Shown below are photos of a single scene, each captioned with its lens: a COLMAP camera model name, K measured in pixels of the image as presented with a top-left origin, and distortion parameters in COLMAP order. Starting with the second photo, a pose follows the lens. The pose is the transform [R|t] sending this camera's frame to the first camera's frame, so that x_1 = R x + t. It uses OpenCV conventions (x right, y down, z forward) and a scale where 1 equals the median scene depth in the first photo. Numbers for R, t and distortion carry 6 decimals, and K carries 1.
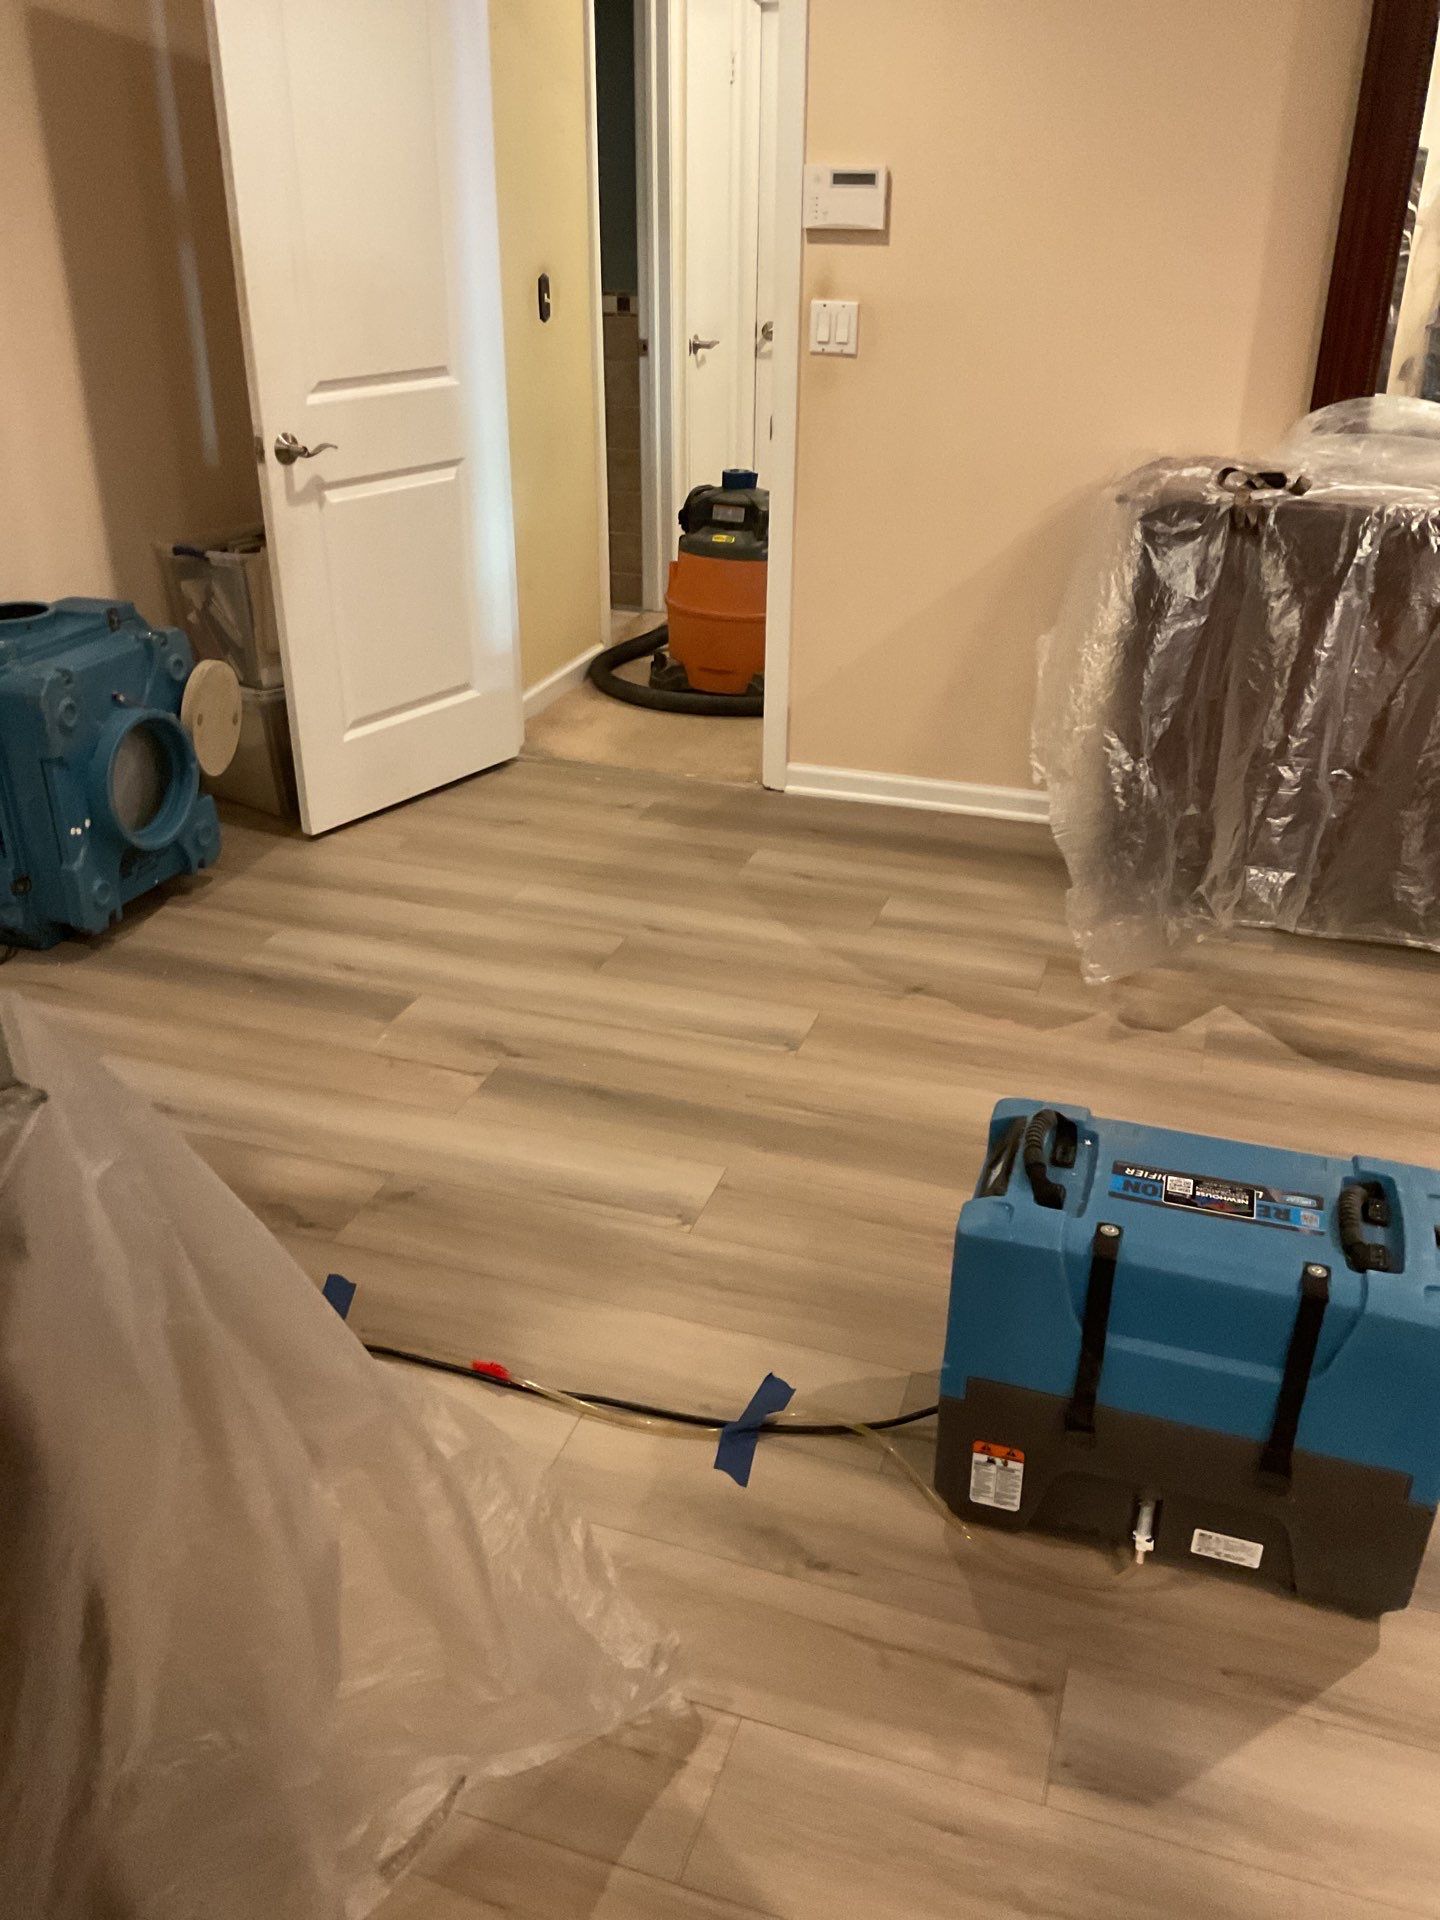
lens RADIAL K [[1584.5, 0, 722.9], [0, 1584.5, 946.0], [0, 0, 1]] dist [0.094488, -0.164535]
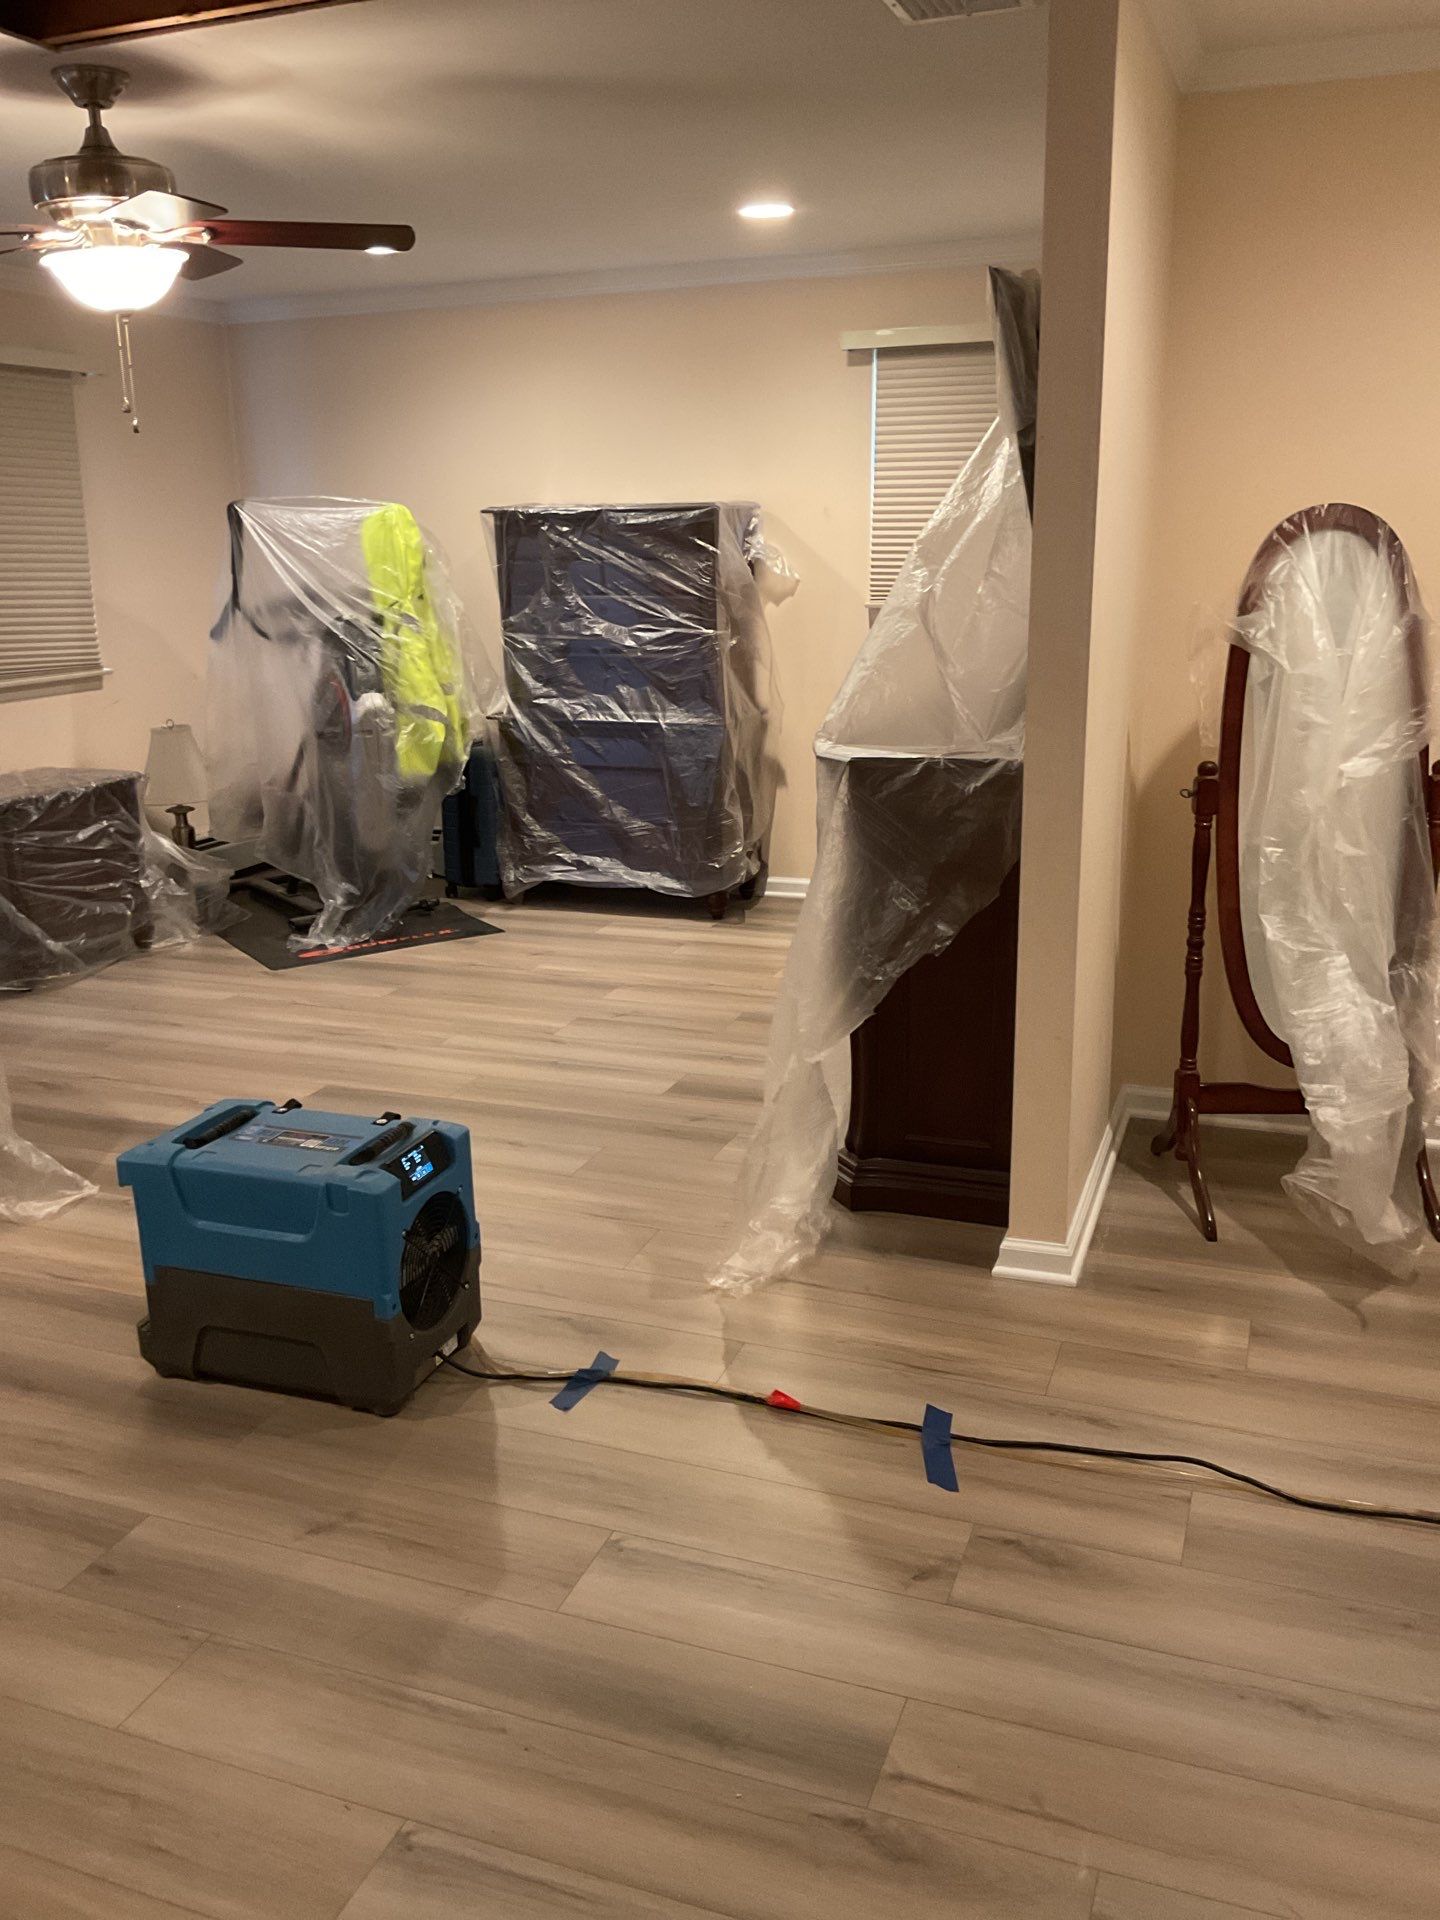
lens RADIAL K [[1584.5, 0, 729.7], [0, 1584.5, 958.0], [0, 0, 1]] dist [0.094488, -0.164535]
pose [[-0.999480, -0.007095, 0.031444, -0.121666], [0.014778, 0.766051, 0.642609, -0.722135], [-0.028647, 0.642740, -0.765548, 1.531396]]
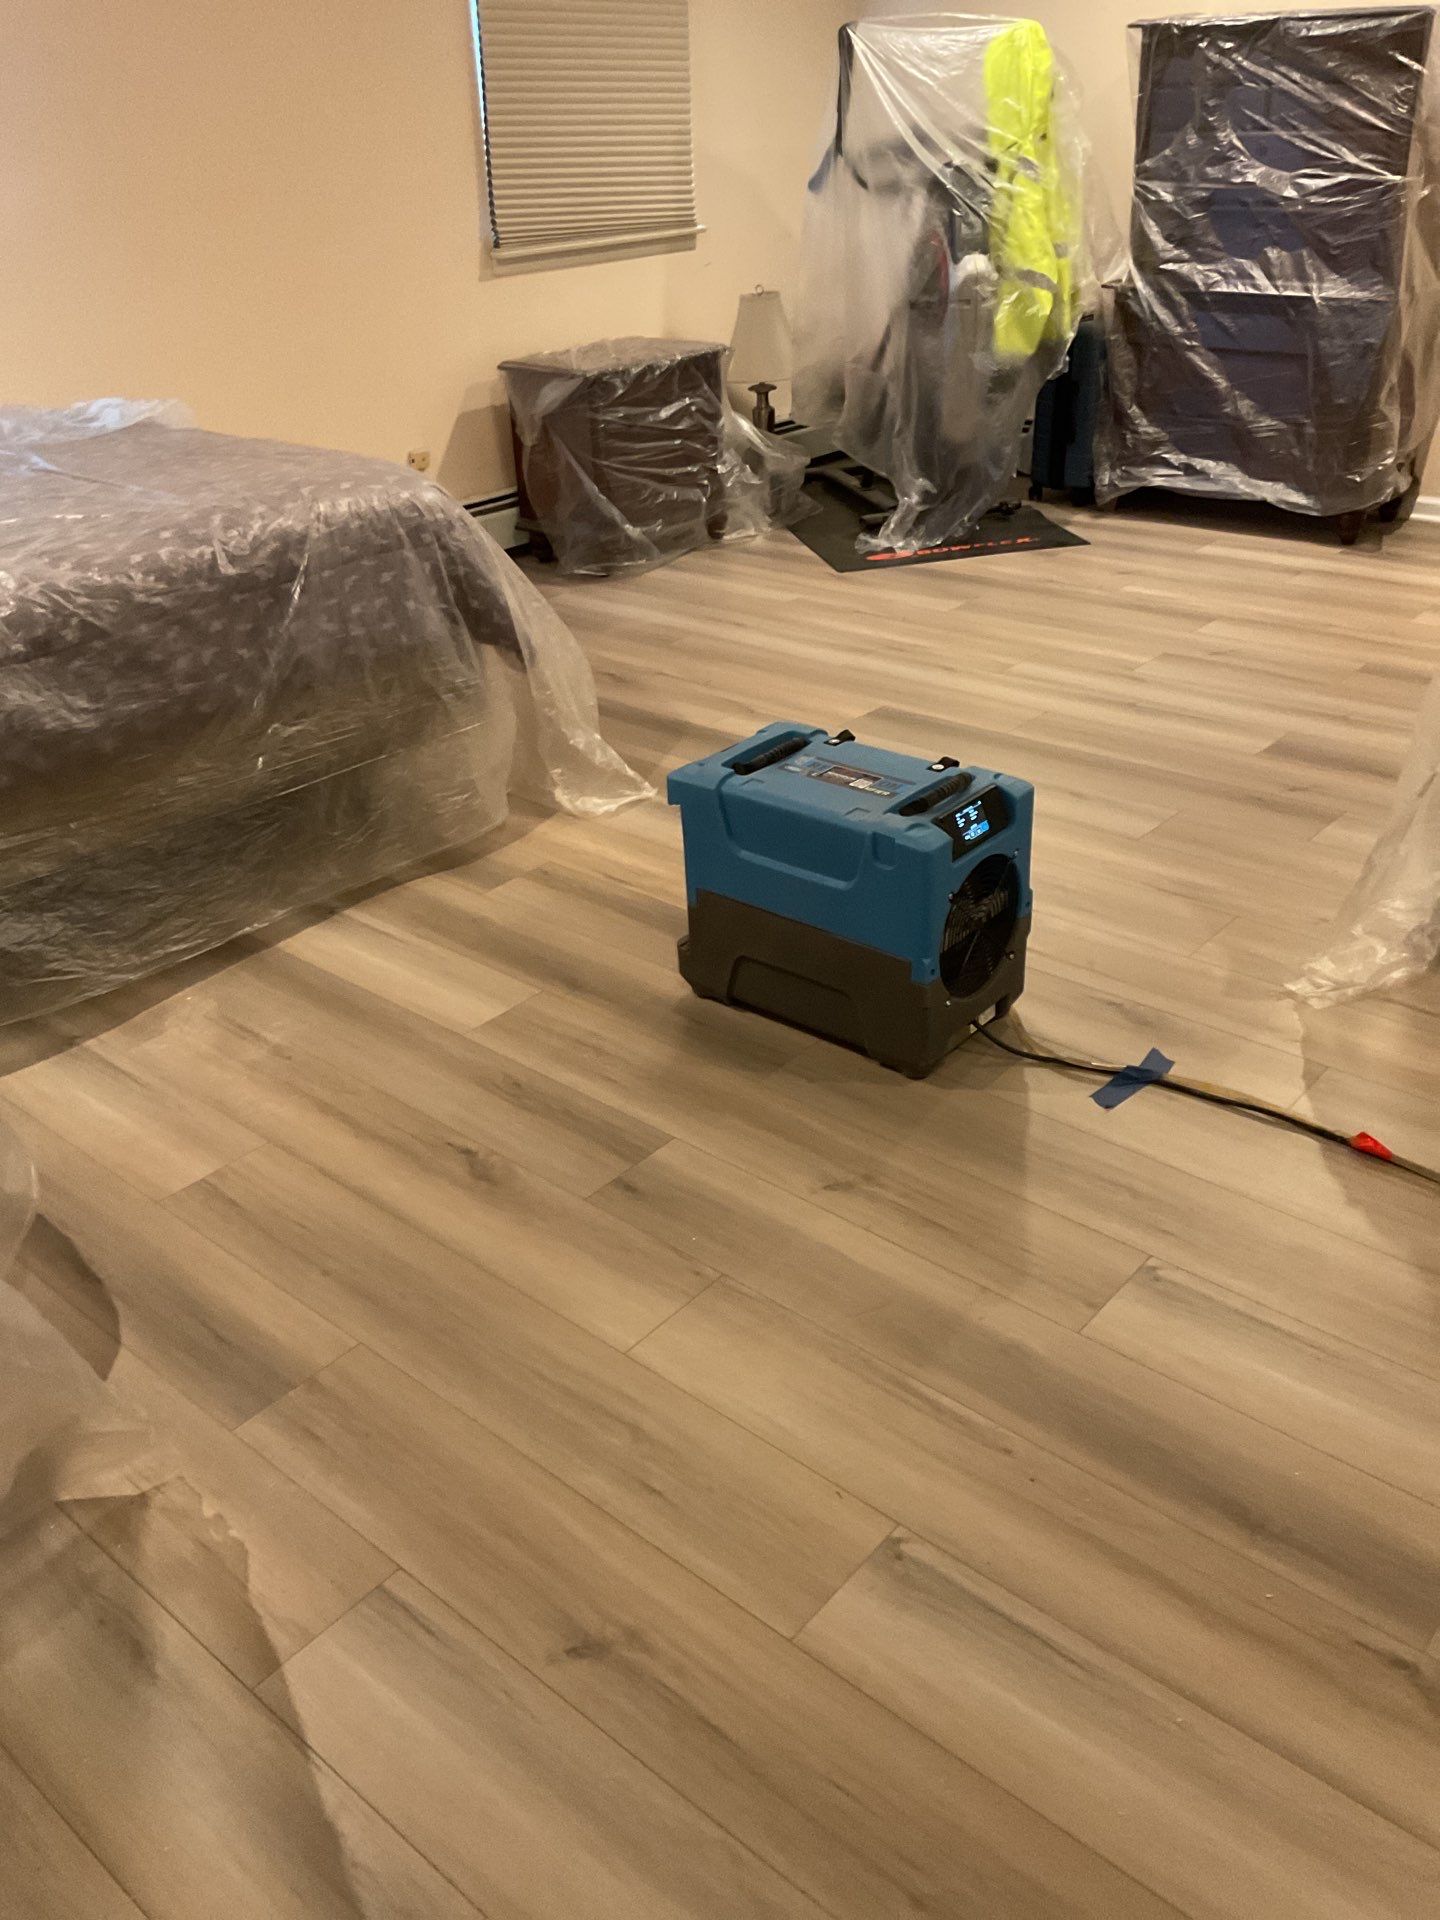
lens RADIAL K [[1613.1, 0, 711.5], [0, 1613.1, 955.3], [0, 0, 1]] dist [0.060494, -0.107613]
pose [[-0.923003, -0.162761, 0.348676, -0.084144], [0.184934, 0.606990, 0.772893, -0.660060], [-0.337439, 0.777864, -0.530153, 1.435062]]
